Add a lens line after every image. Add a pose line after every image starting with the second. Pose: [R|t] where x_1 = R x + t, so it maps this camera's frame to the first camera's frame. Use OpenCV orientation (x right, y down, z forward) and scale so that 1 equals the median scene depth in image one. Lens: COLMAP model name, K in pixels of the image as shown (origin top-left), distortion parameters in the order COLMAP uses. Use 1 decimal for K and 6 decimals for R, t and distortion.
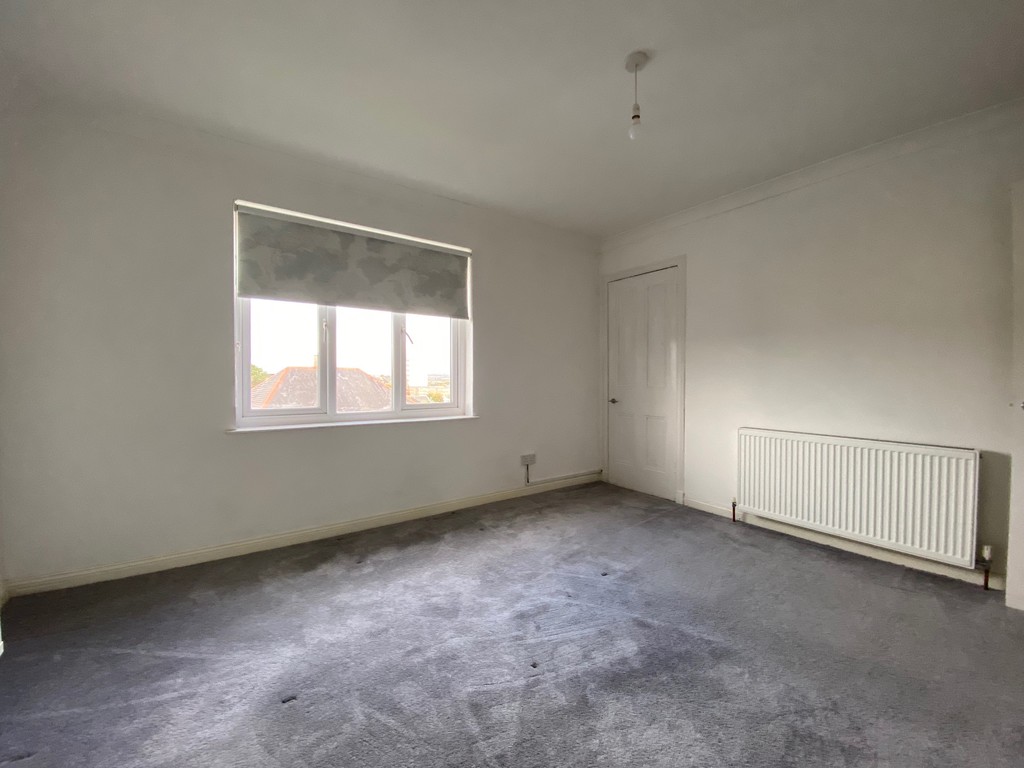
lens RADIAL K [[416.9, 0, 515.4], [0, 416.9, 381.6], [0, 0, 1]] dist [0.035852, -0.031809]
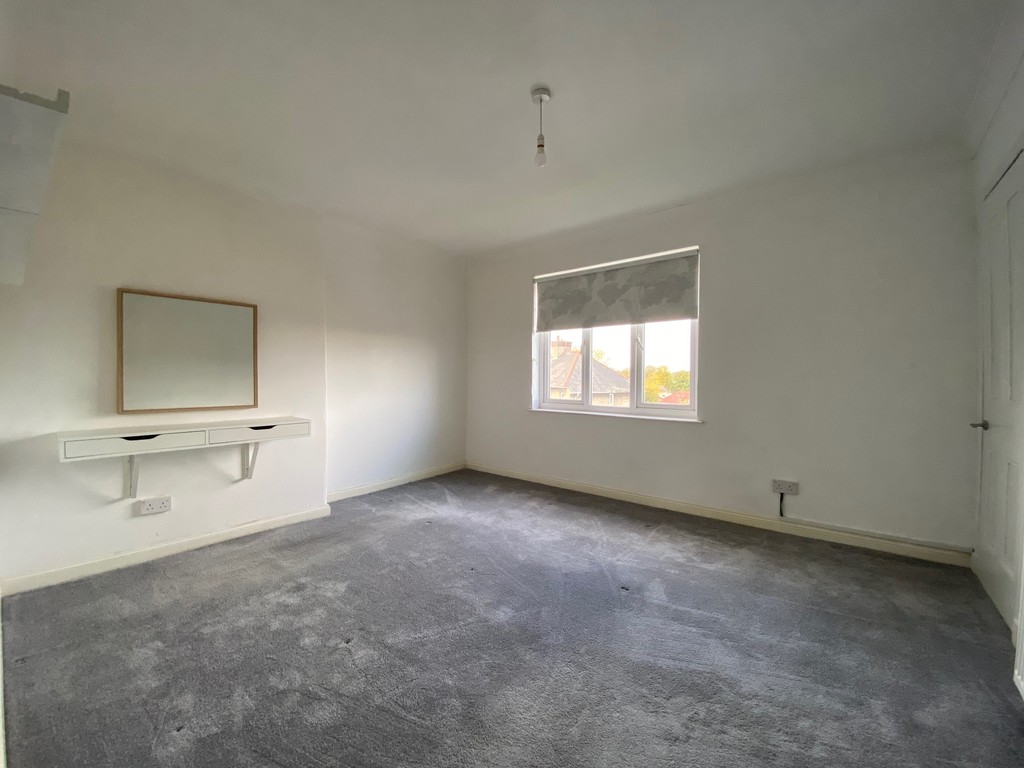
lens RADIAL K [[416.9, 0, 515.4], [0, 416.9, 381.6], [0, 0, 1]] dist [0.035852, -0.031809]
pose [[0.262834, 0.004853, -0.964829, 0.816147], [-0.016772, 0.999859, 0.000460, 0.001523], [0.964695, 0.016061, 0.262878, 0.398174]]
